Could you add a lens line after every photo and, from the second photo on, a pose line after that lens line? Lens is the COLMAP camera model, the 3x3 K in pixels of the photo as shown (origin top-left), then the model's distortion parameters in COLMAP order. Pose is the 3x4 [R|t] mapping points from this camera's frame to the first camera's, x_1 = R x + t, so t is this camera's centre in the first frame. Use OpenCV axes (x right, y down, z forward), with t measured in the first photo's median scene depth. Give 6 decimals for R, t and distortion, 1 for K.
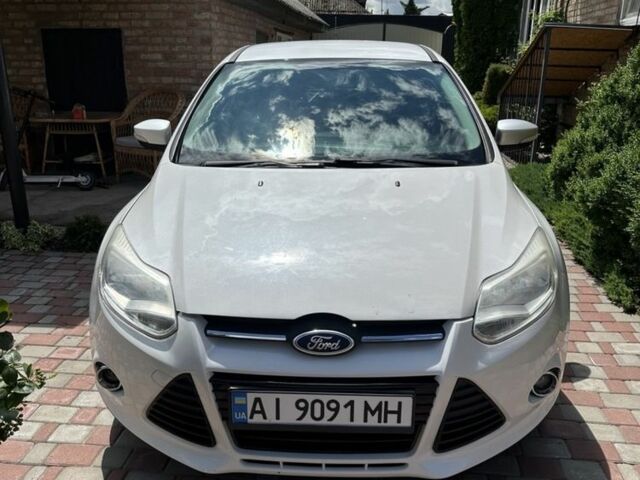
lens RADIAL K [[573.7, 0, 319.7], [0, 573.7, 240.2], [0, 0, 1]] dist [-0.000516, -0.006718]
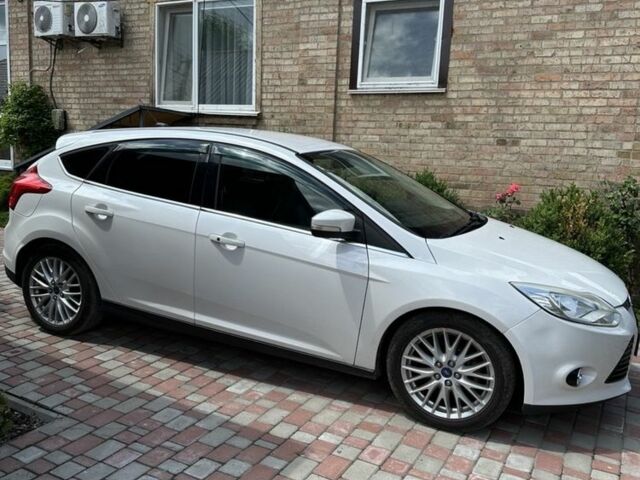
lens RADIAL K [[573.7, 0, 318.9], [0, 573.7, 239.9], [0, 0, 1]] dist [-0.000516, -0.006718]
pose [[0.410897, -0.137795, 0.901208, -1.182778], [0.247588, 0.968227, 0.035156, -0.187309], [-0.877419, 0.208683, 0.431958, 0.551804]]
